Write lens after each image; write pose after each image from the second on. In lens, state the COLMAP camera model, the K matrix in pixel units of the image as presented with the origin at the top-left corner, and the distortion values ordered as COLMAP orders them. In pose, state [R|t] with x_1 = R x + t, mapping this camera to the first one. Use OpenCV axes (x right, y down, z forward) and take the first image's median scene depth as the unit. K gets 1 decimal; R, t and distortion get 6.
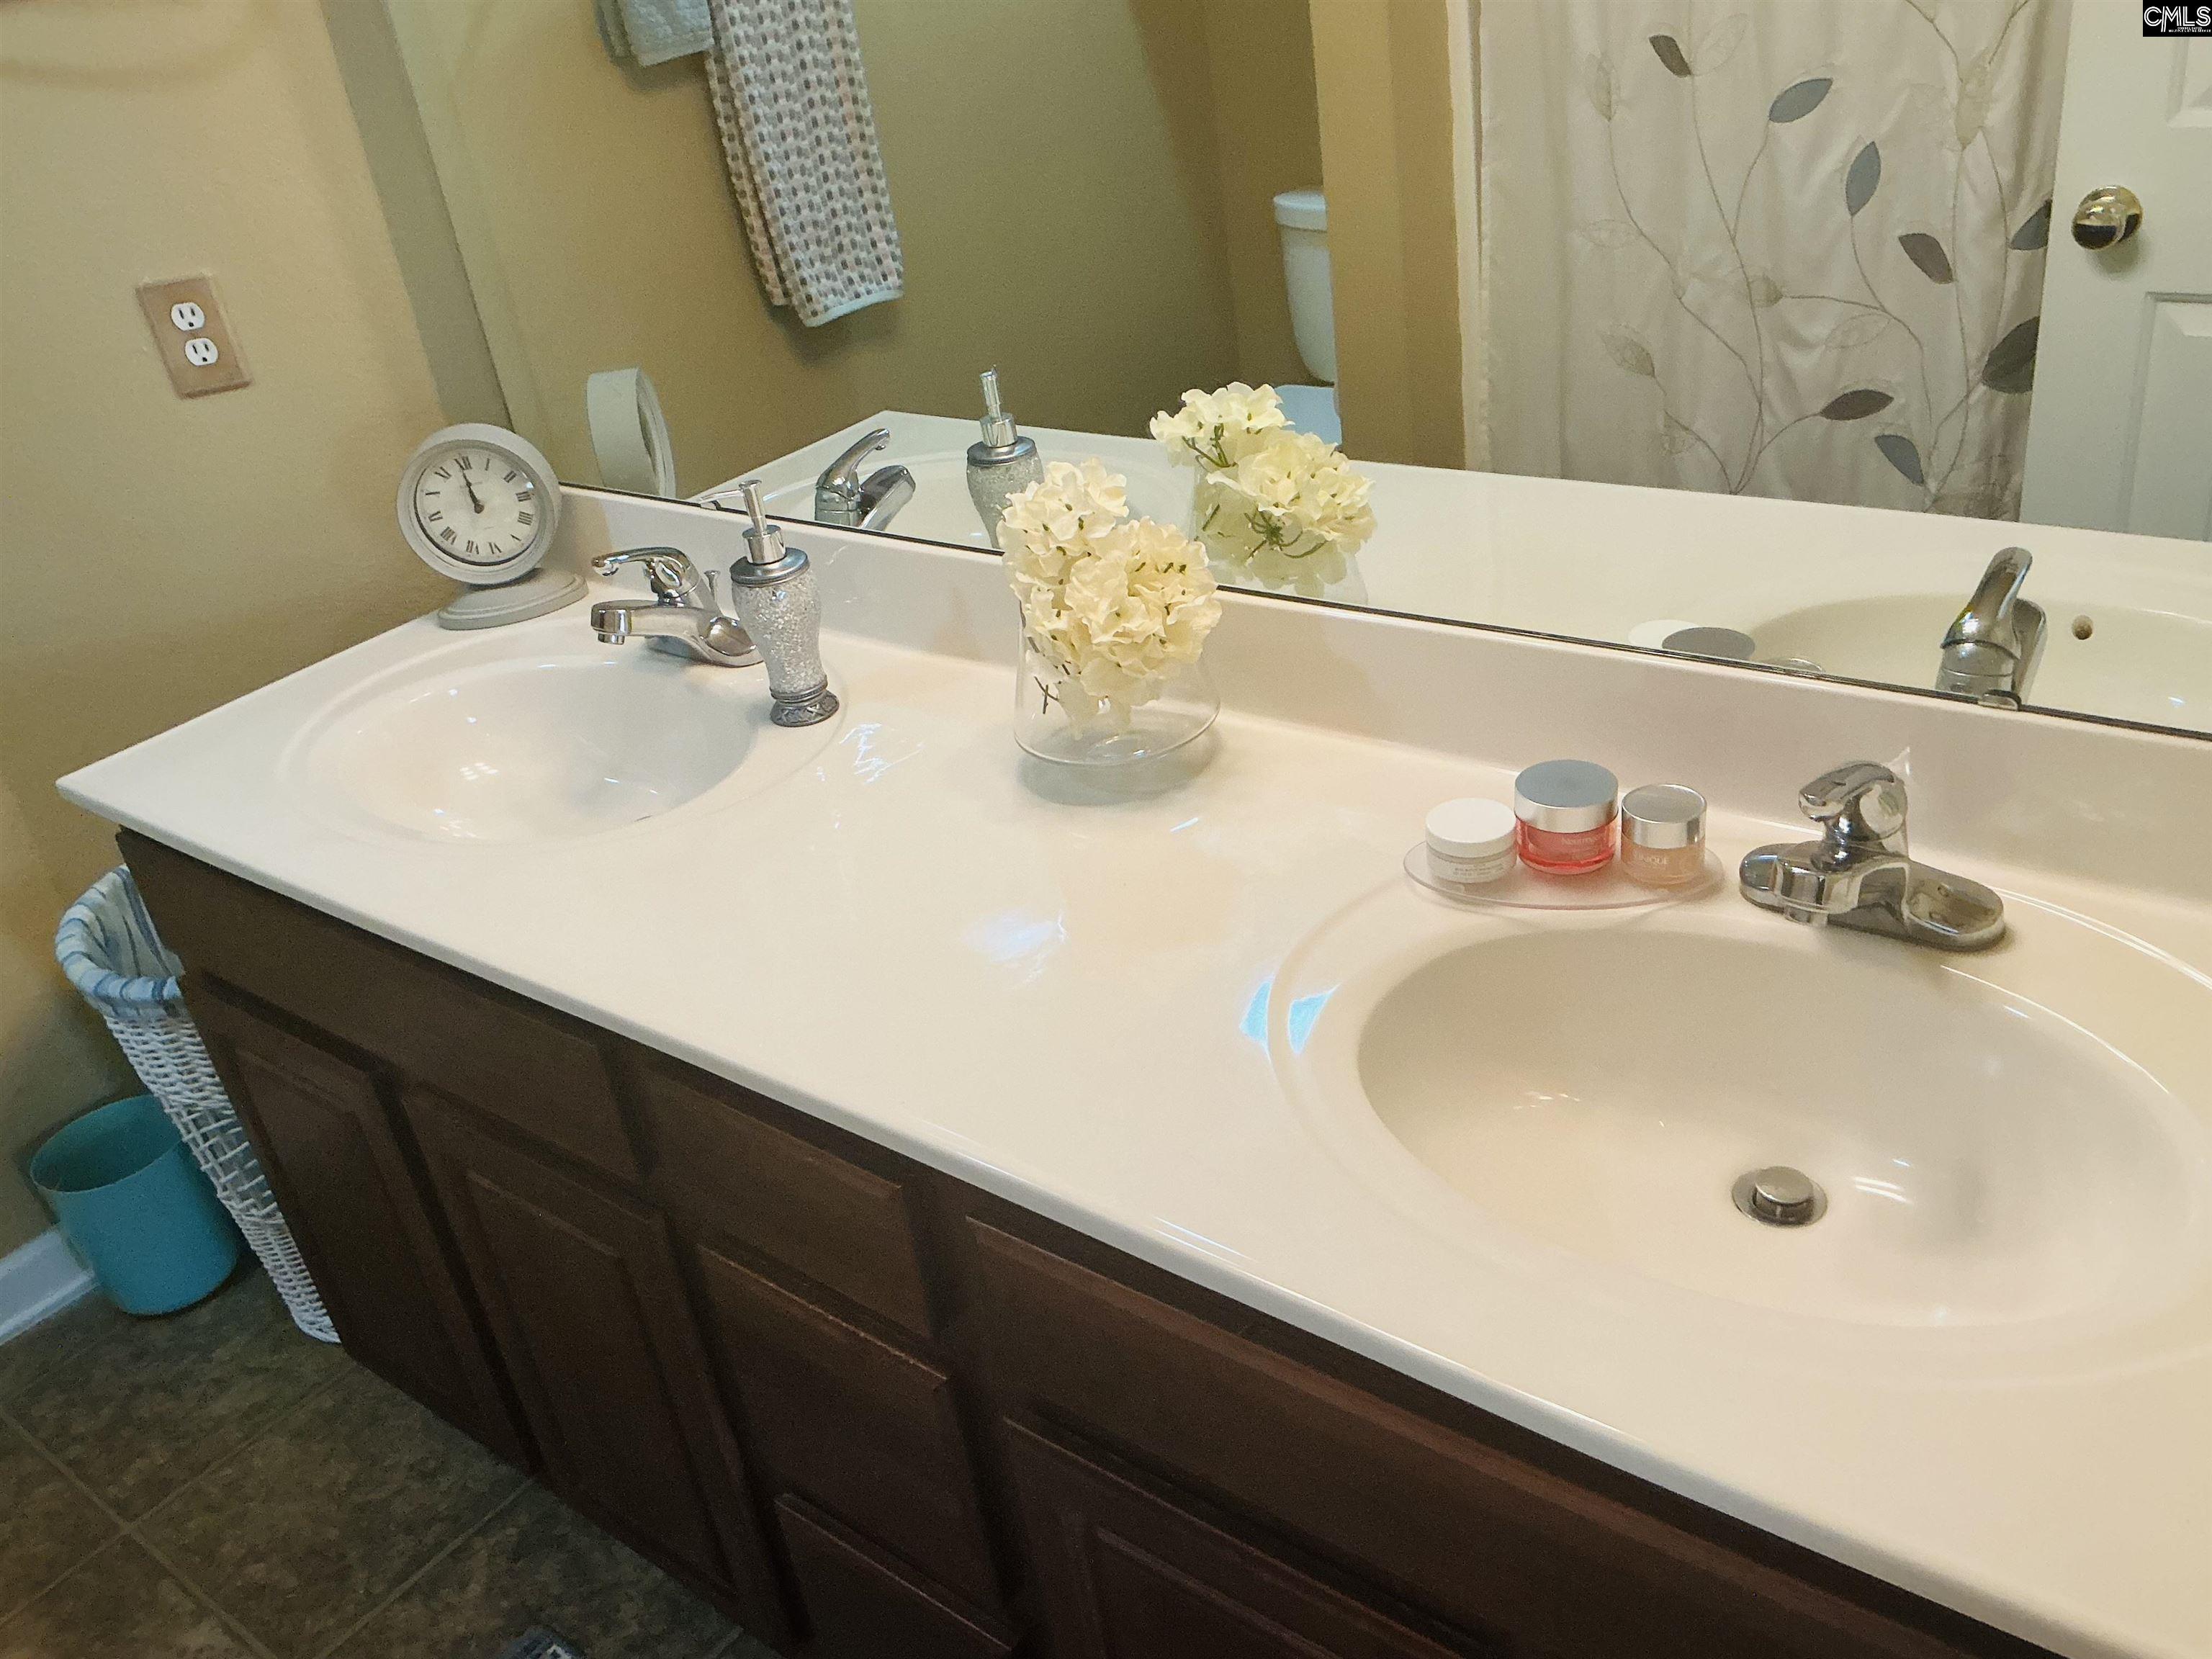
lens RADIAL K [[1811.5, 0, 1087.5], [0, 1811.5, 836.7], [0, 0, 1]] dist [0.124835, -0.255211]
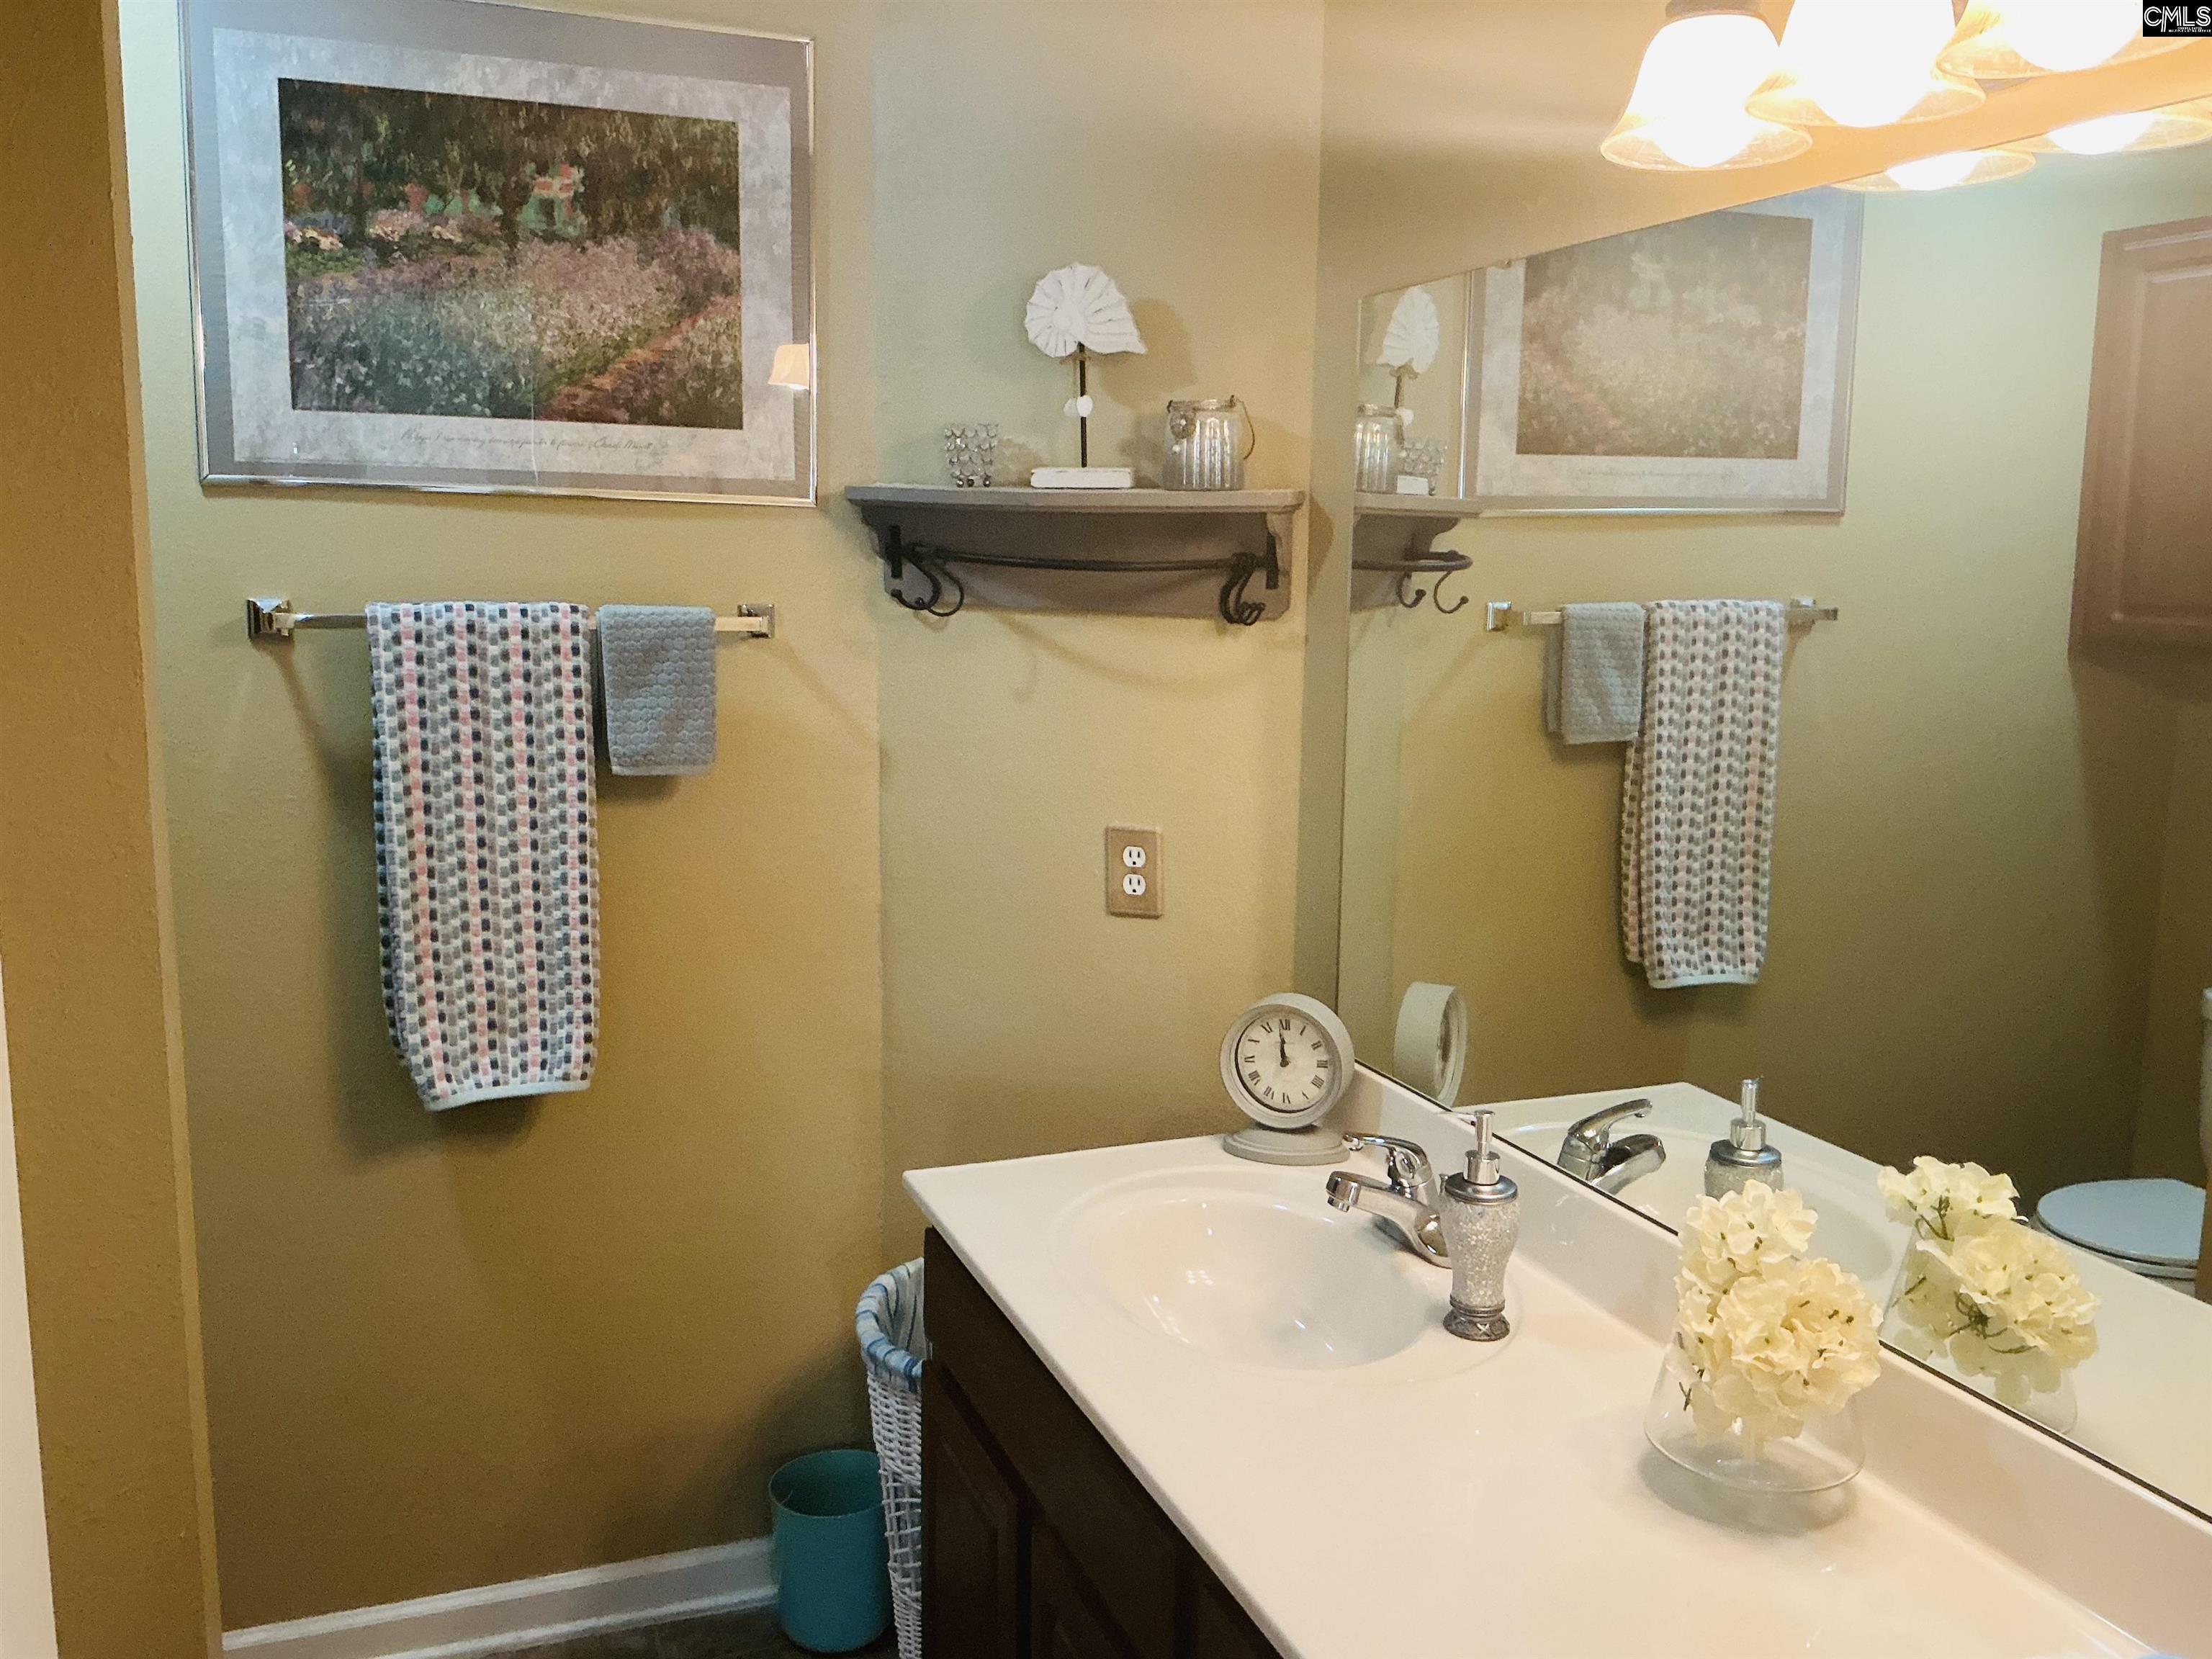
lens RADIAL K [[1811.5, 0, 1087.5], [0, 1811.5, 836.7], [0, 0, 1]] dist [0.124835, -0.255211]
pose [[0.847881, 0.222485, -0.481247, 0.093082], [-0.361512, 0.906569, -0.217812, -0.011707], [0.387824, 0.358655, 0.849093, -0.093639]]
